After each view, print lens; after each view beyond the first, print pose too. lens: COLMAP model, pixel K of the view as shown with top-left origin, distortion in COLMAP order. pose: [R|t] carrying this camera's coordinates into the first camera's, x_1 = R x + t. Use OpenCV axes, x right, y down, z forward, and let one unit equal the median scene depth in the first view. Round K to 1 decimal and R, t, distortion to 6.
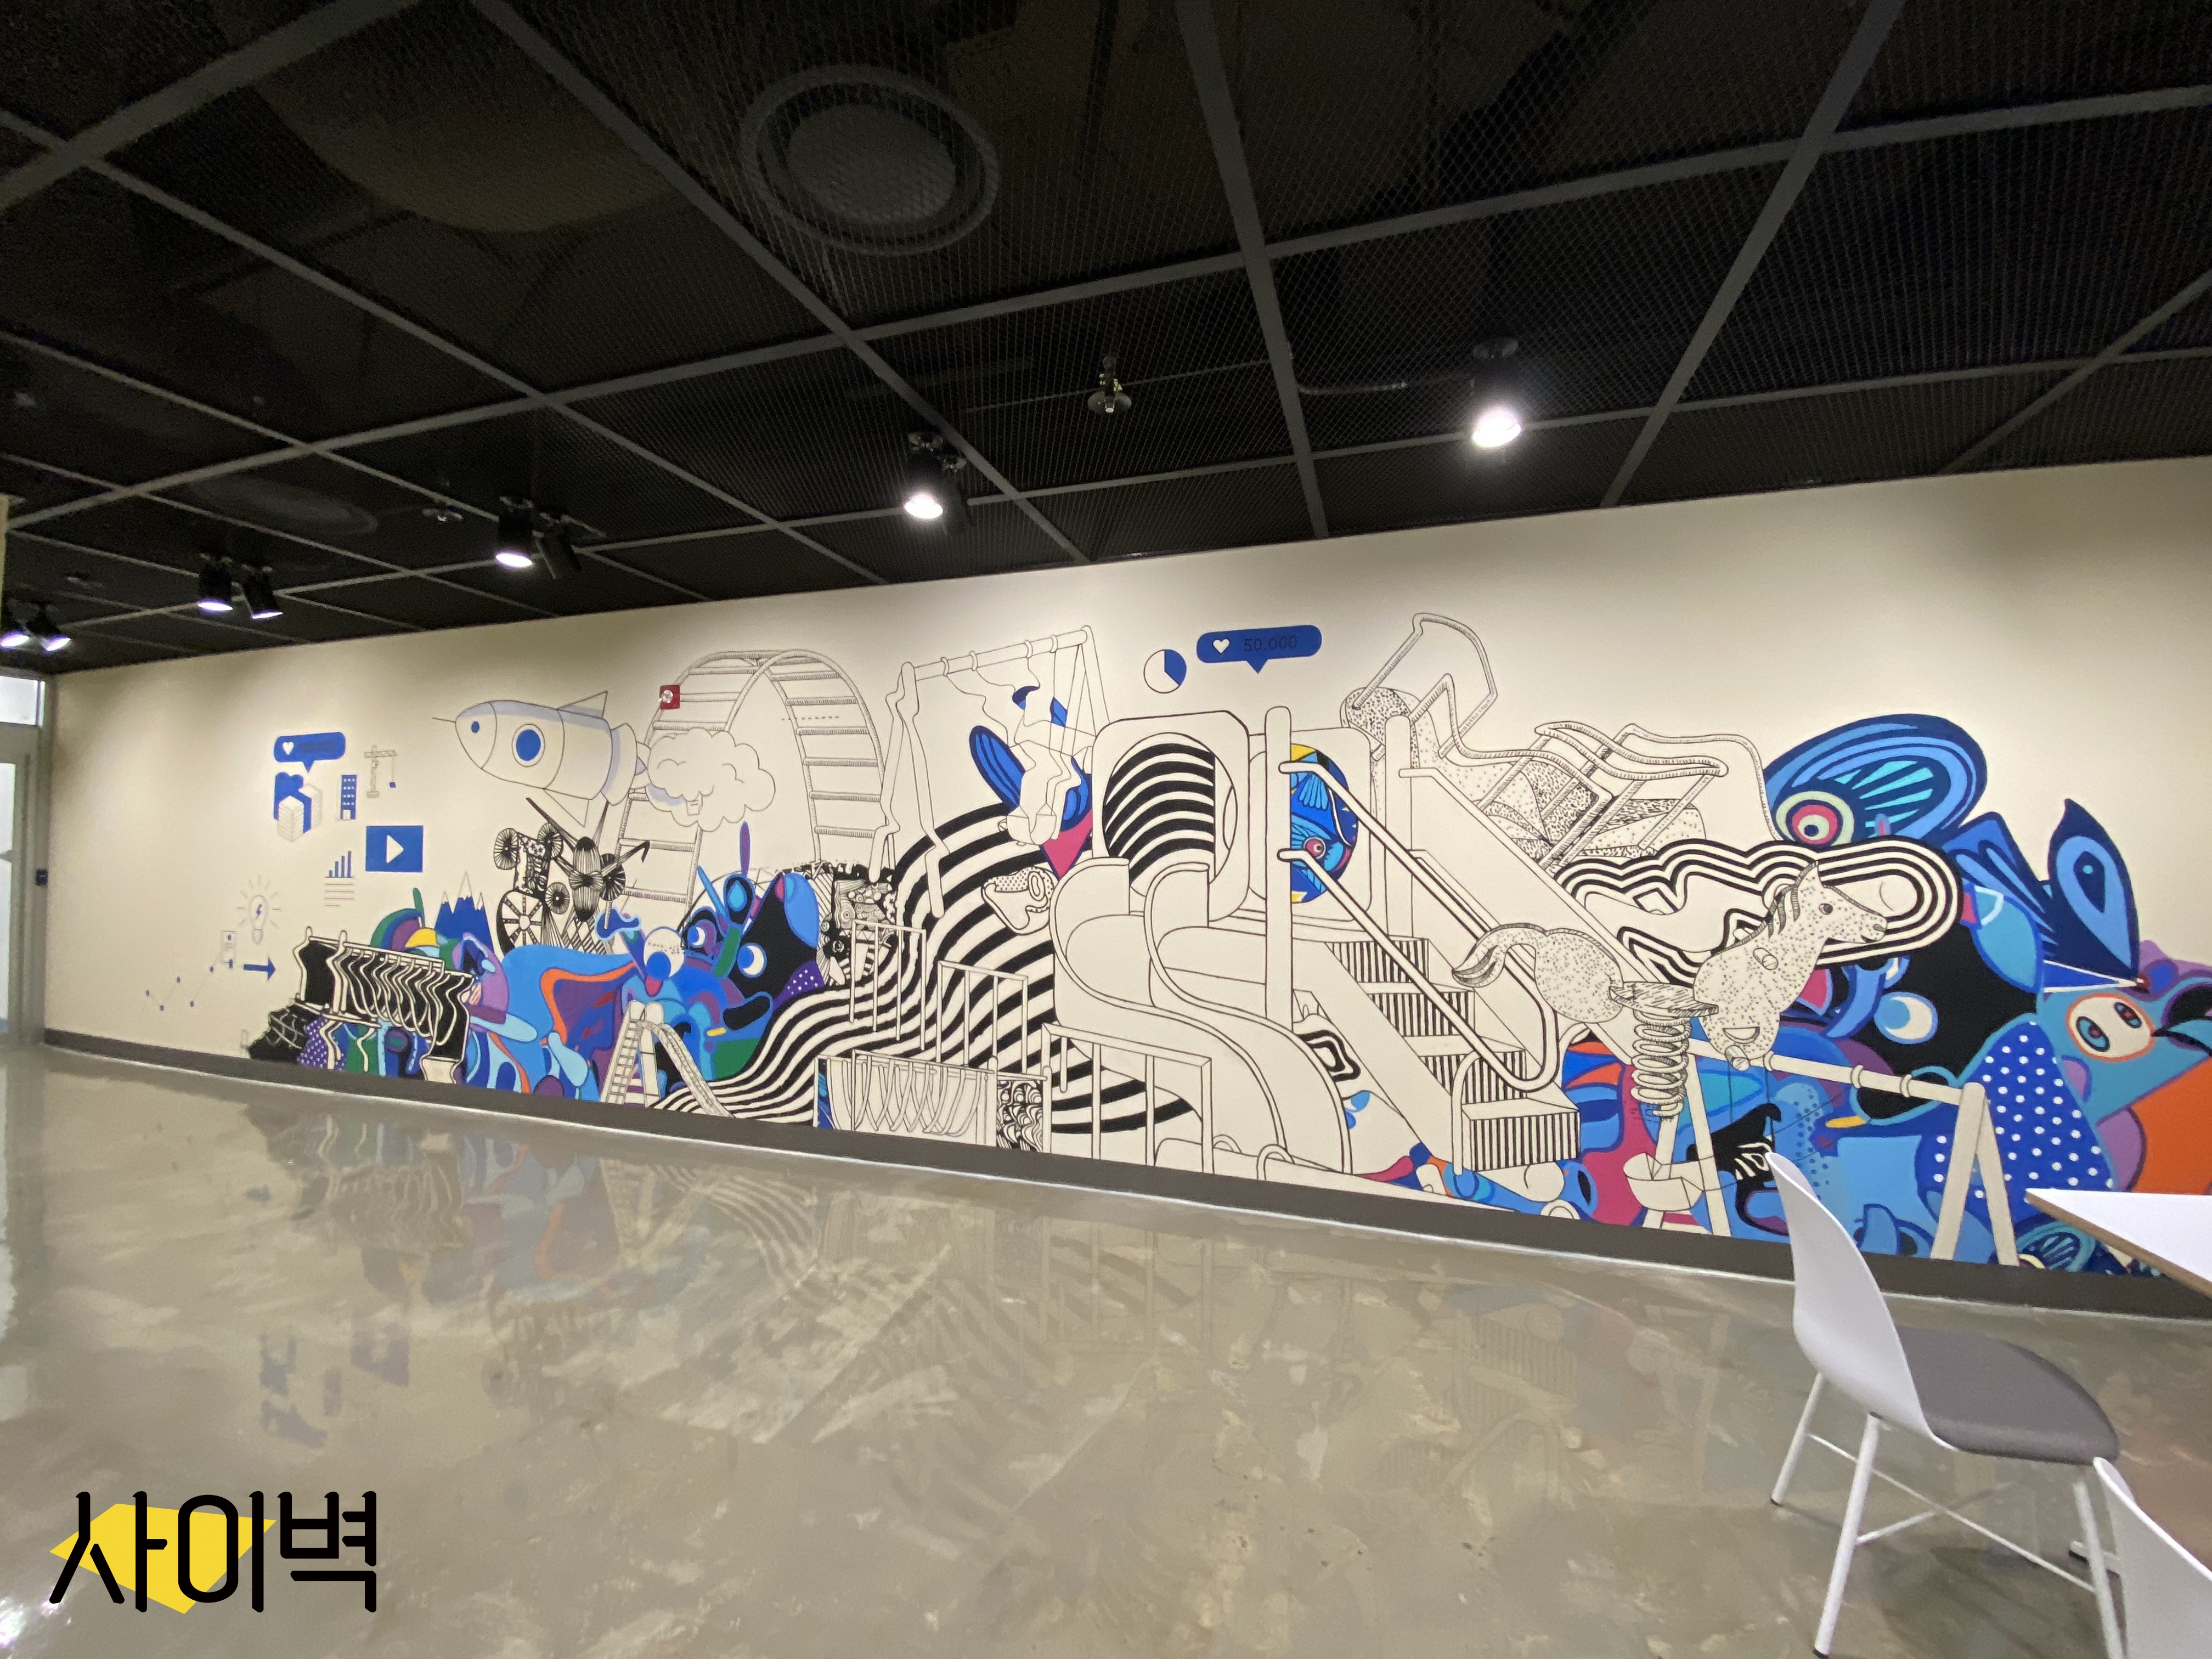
lens RADIAL K [[892.9, 0, 1155.4], [0, 892.9, 793.2], [0, 0, 1]] dist [0.004849, -0.013019]
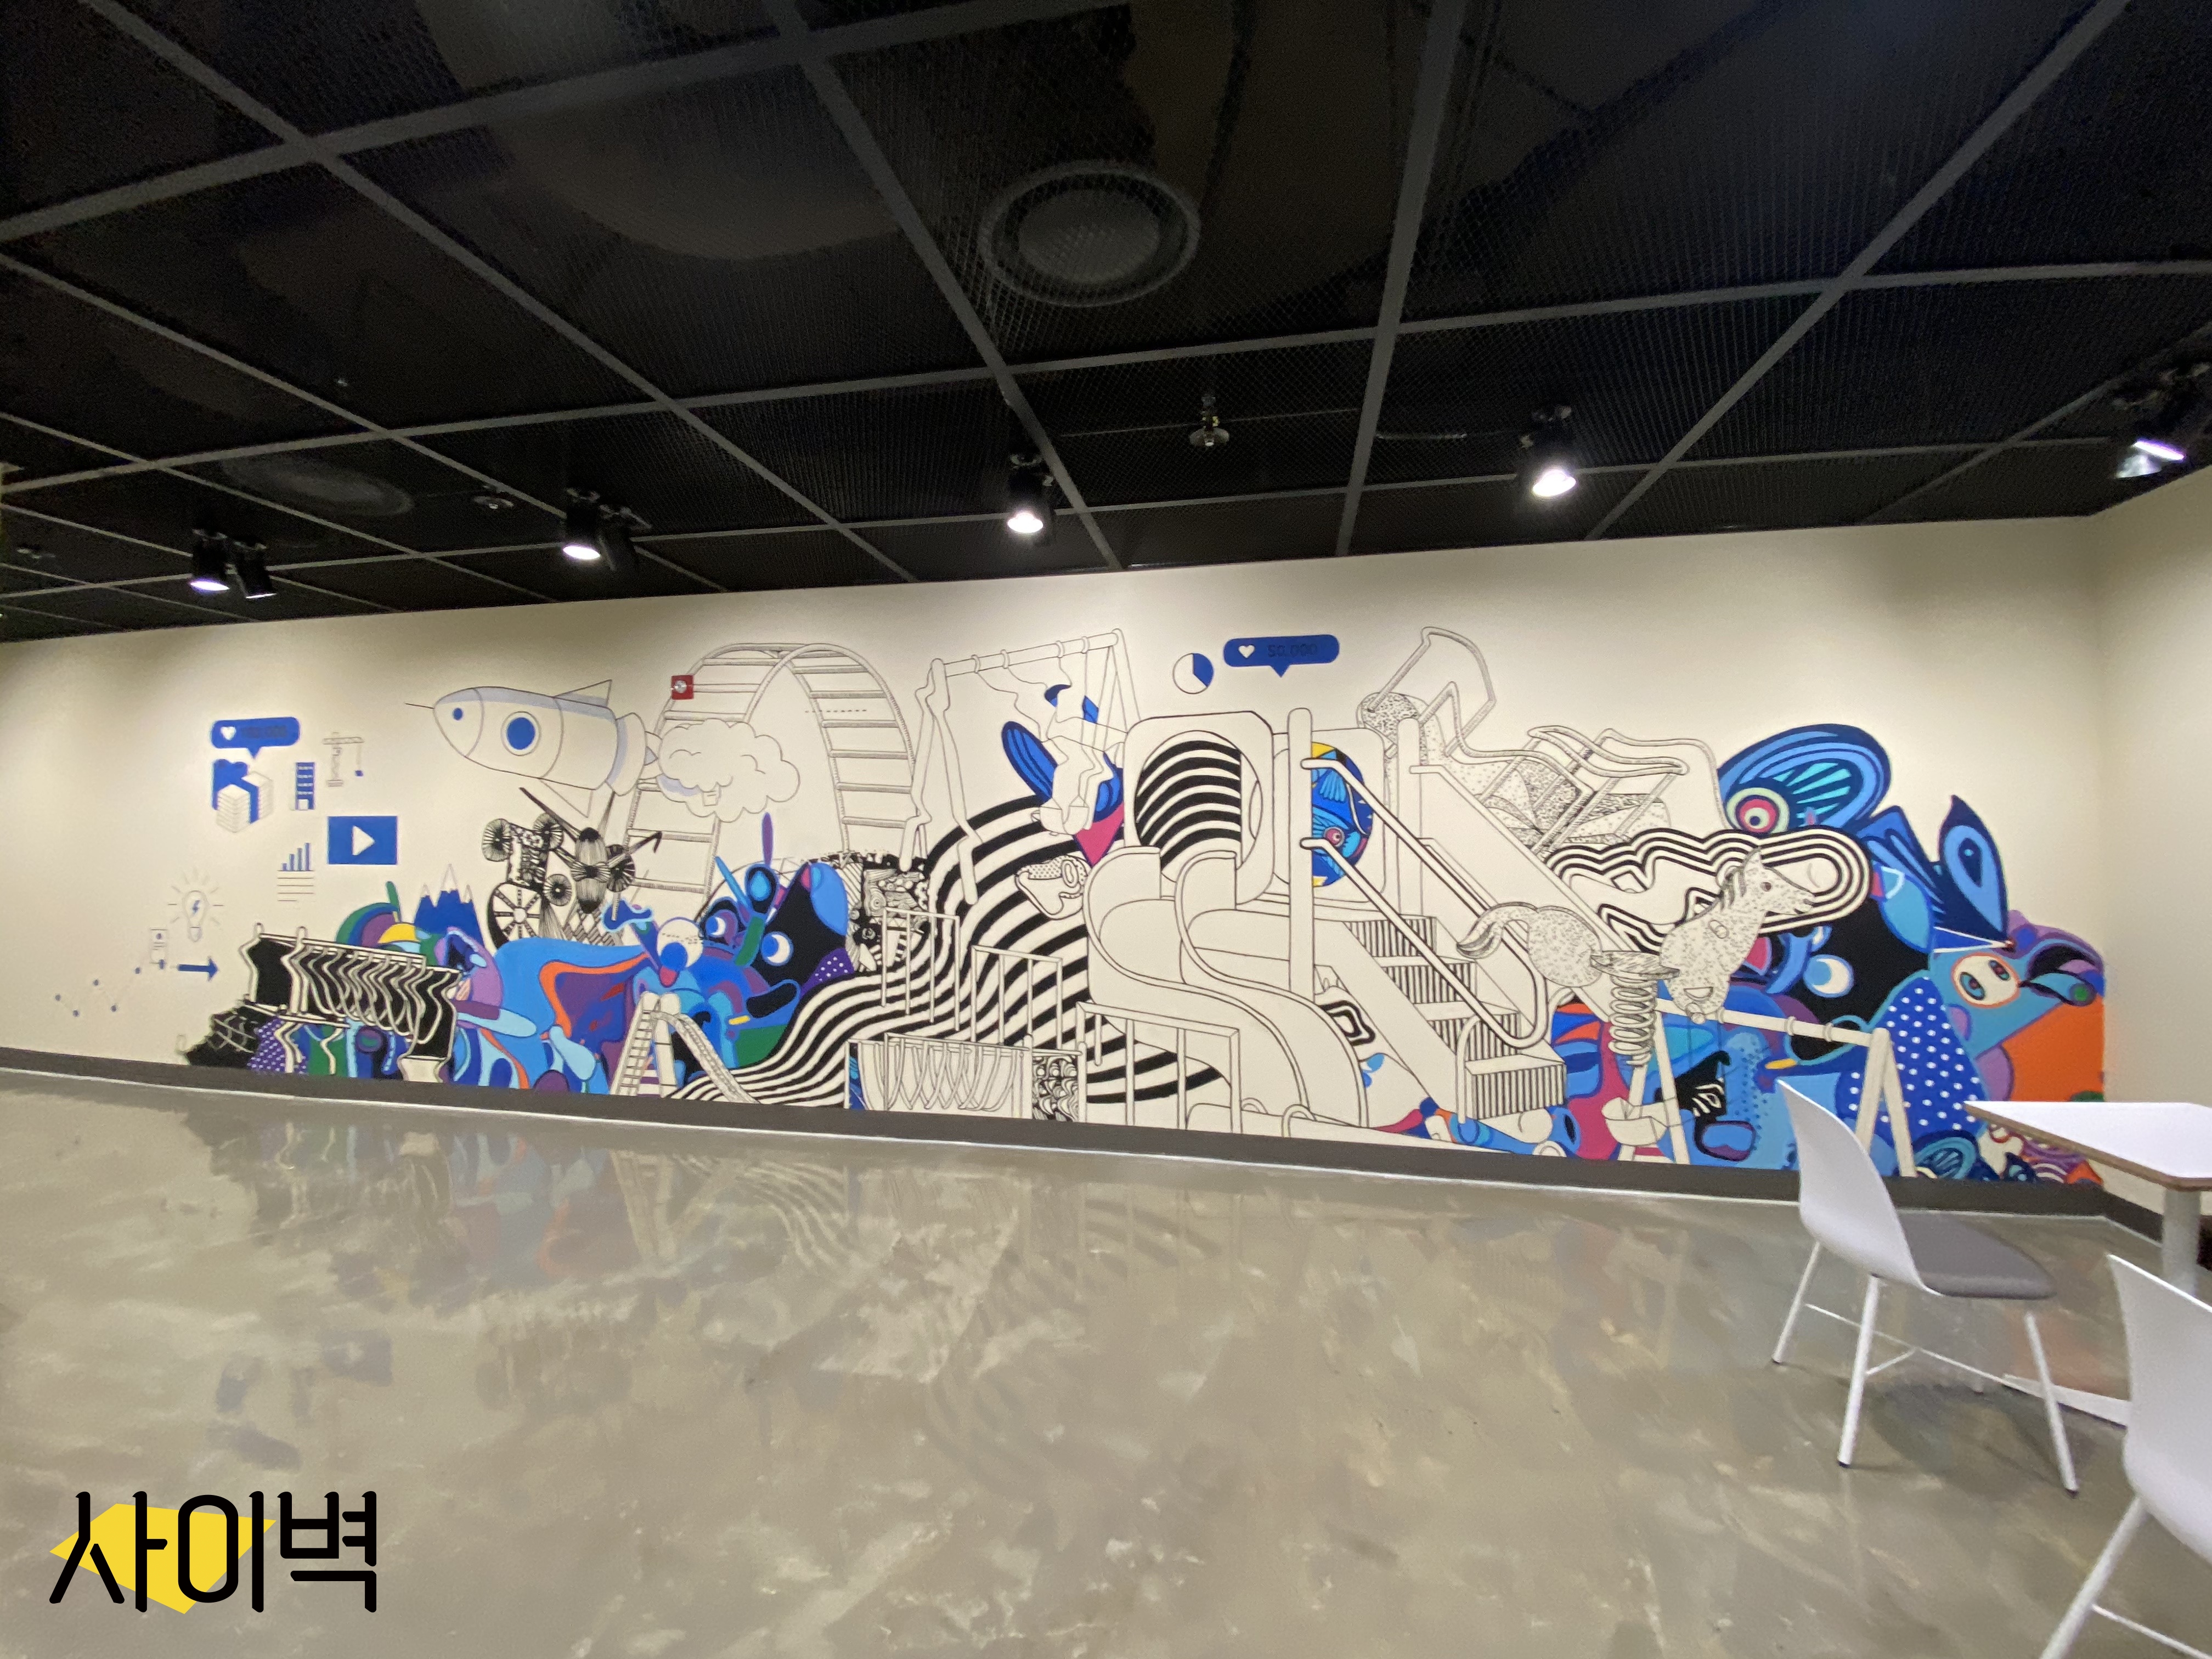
lens RADIAL K [[892.9, 0, 1142.5], [0, 892.9, 794.4], [0, 0, 1]] dist [0.004849, -0.013019]
pose [[0.992249, 0.002544, 0.124237, -0.146621], [-0.004427, 0.999879, 0.014884, -0.004999], [-0.124184, -0.015318, 0.992141, -0.050658]]
